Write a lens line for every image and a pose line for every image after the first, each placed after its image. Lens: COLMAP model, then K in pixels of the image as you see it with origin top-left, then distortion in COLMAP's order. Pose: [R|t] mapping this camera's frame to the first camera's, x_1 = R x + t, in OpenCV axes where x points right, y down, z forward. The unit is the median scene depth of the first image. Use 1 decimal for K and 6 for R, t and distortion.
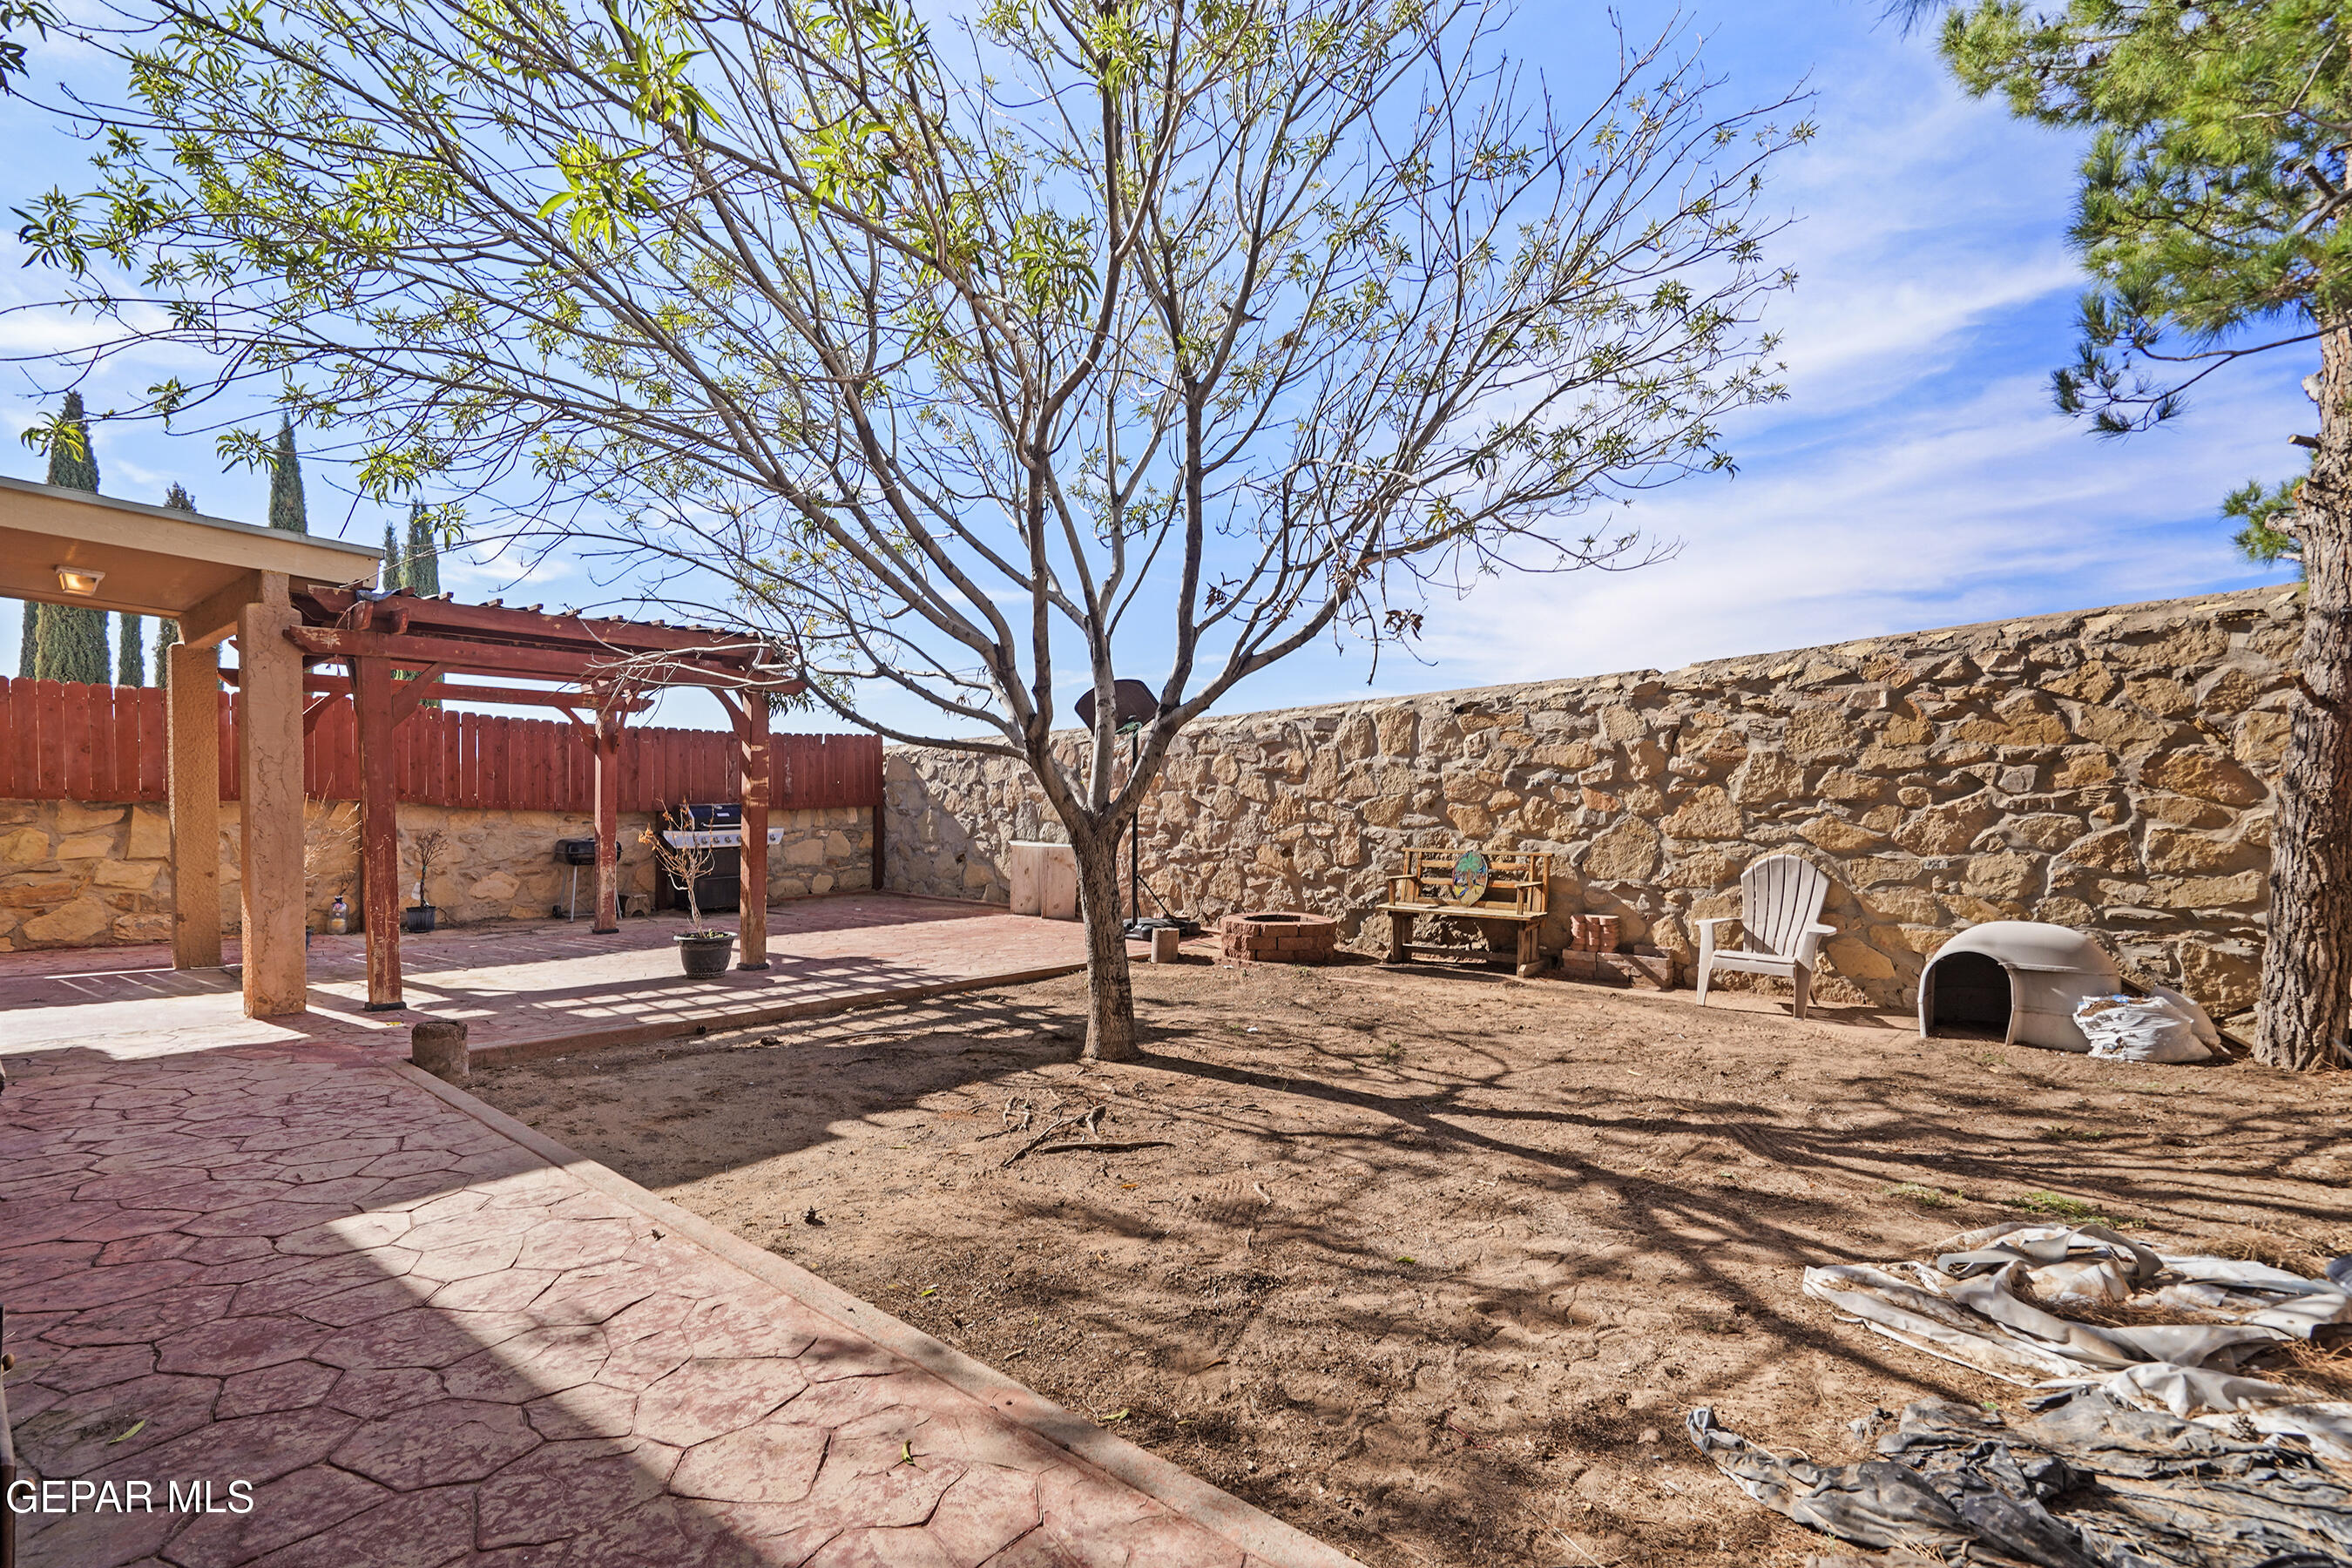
lens RADIAL K [[1081.6, 0, 1173.1], [0, 1081.6, 797.8], [0, 0, 1]] dist [-0.004119, 0.001549]
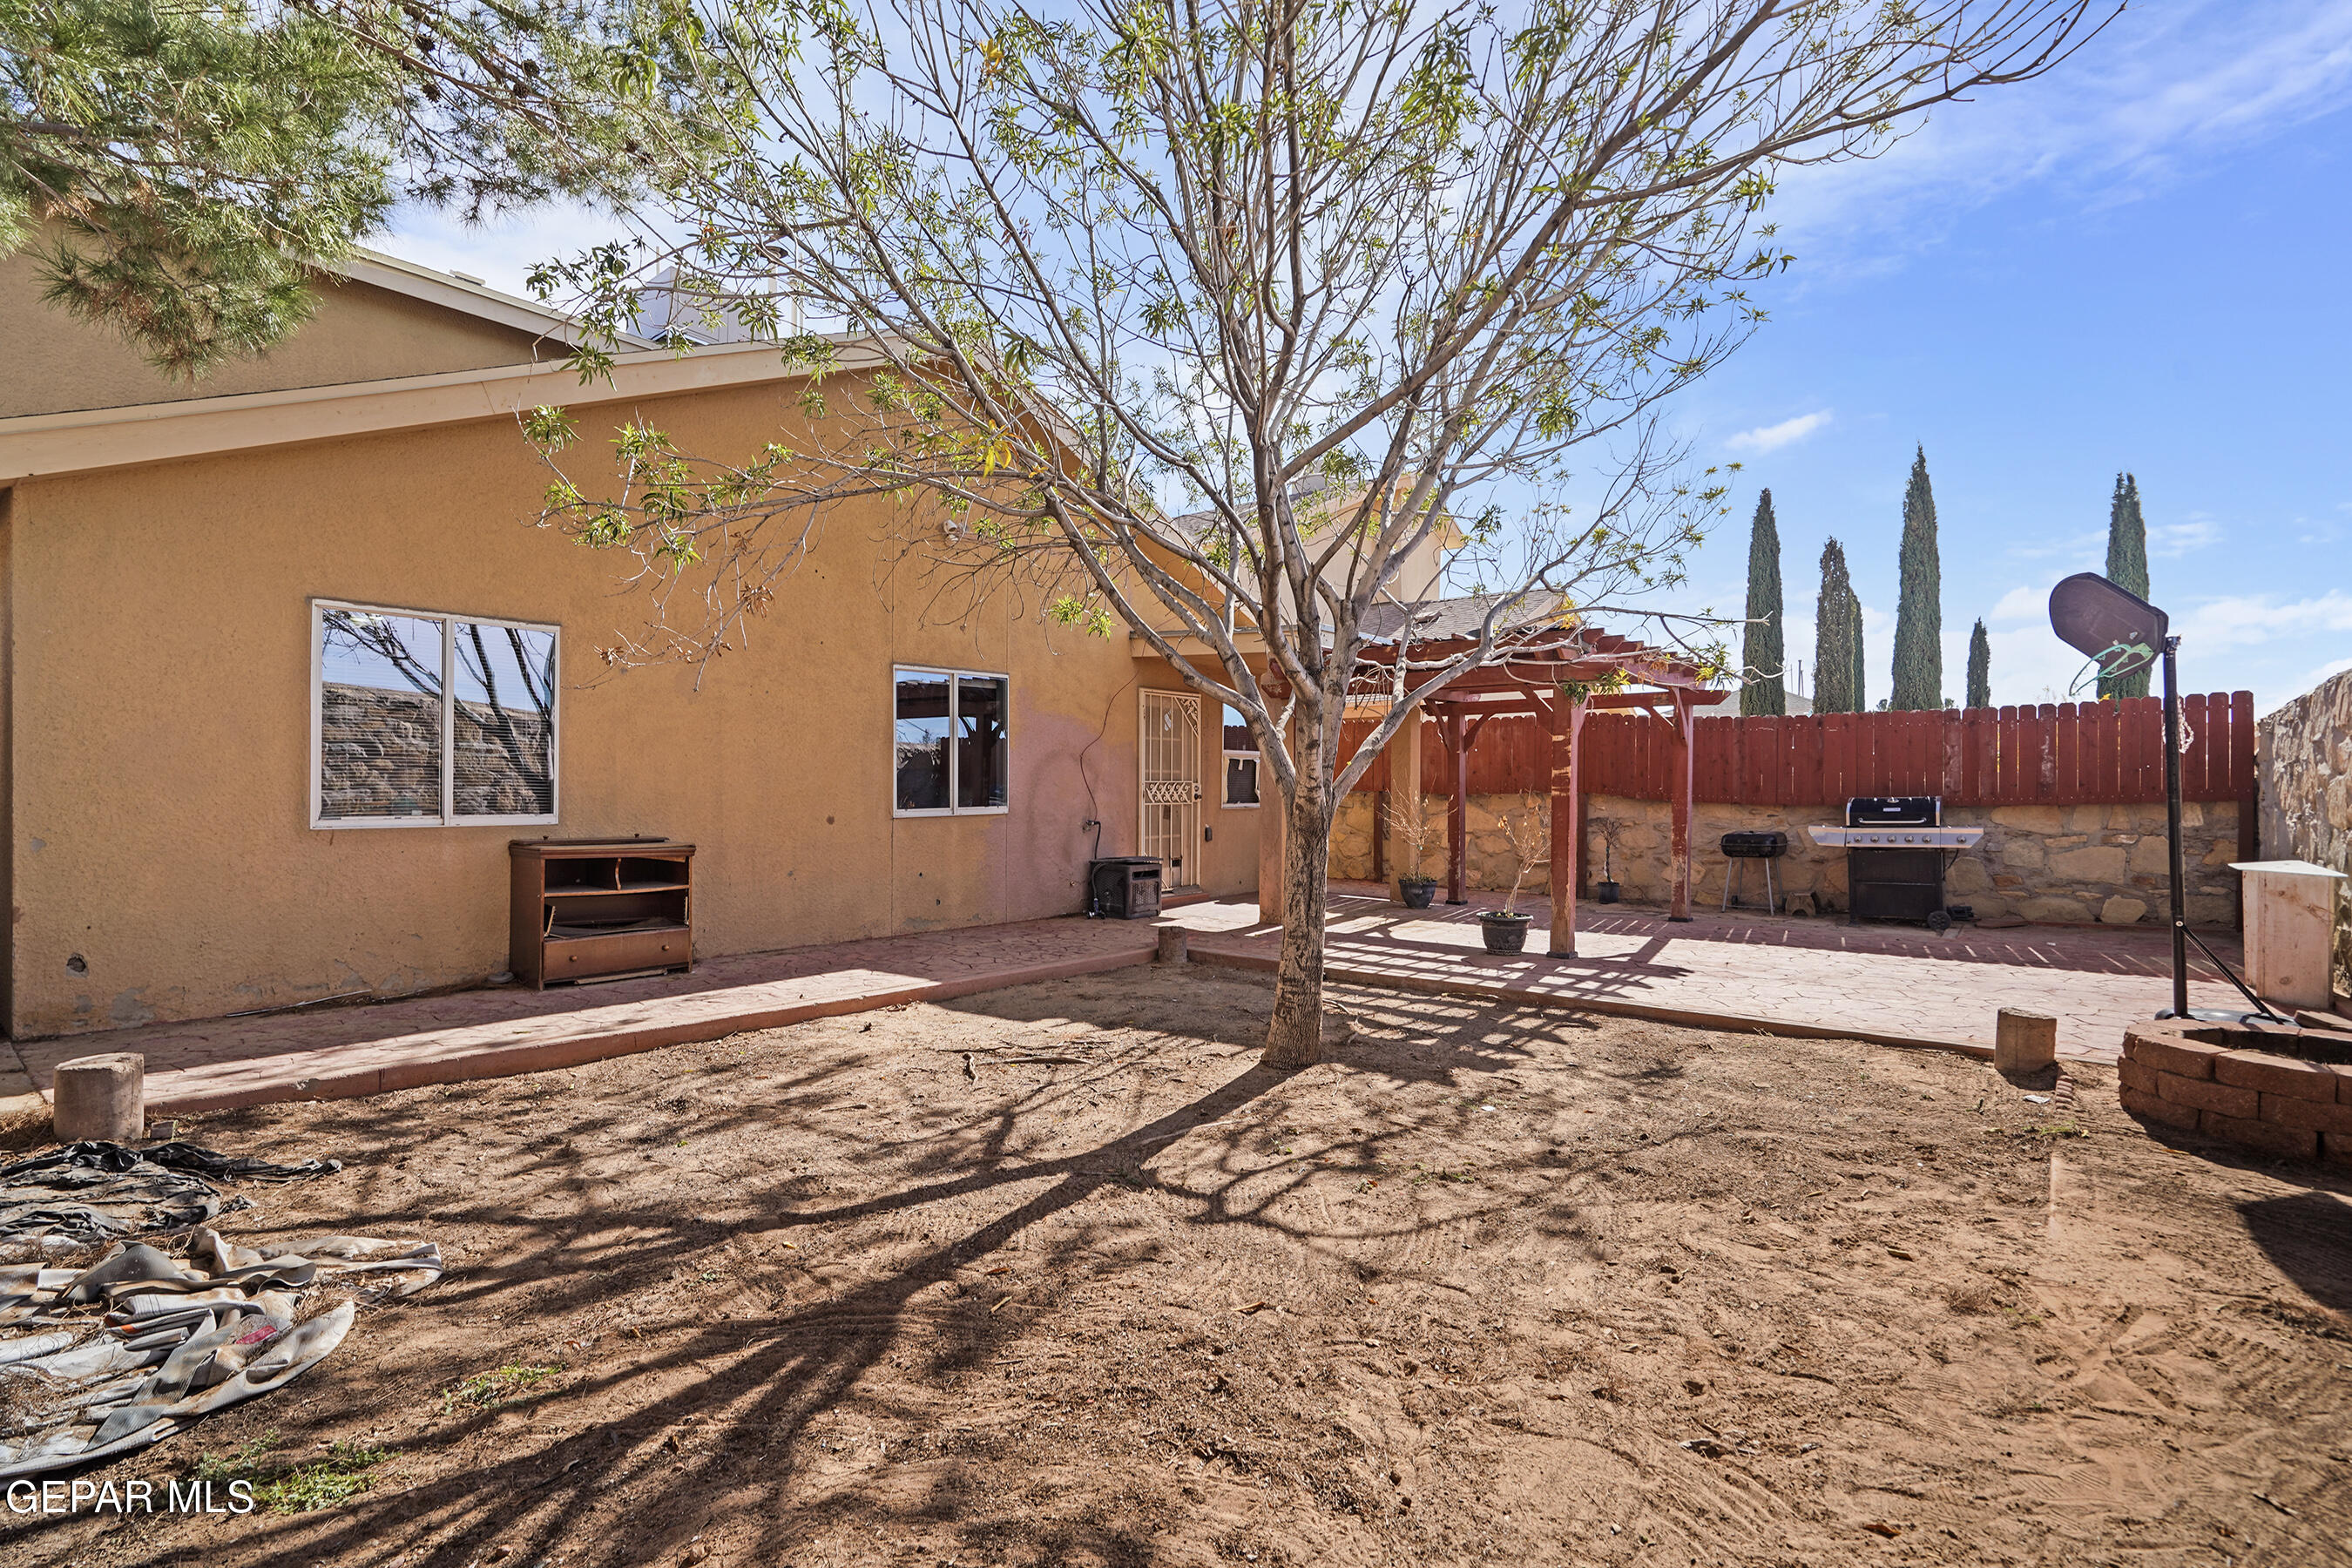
lens RADIAL K [[1081.6, 0, 1177.3], [0, 1081.6, 791.7], [0, 0, 1]] dist [-0.004119, 0.001549]
pose [[0.053343, -0.006200, -0.998557, 1.068159], [-0.000015, 0.999981, -0.006209, 0.020785], [0.998576, 0.000346, 0.053342, 1.075070]]
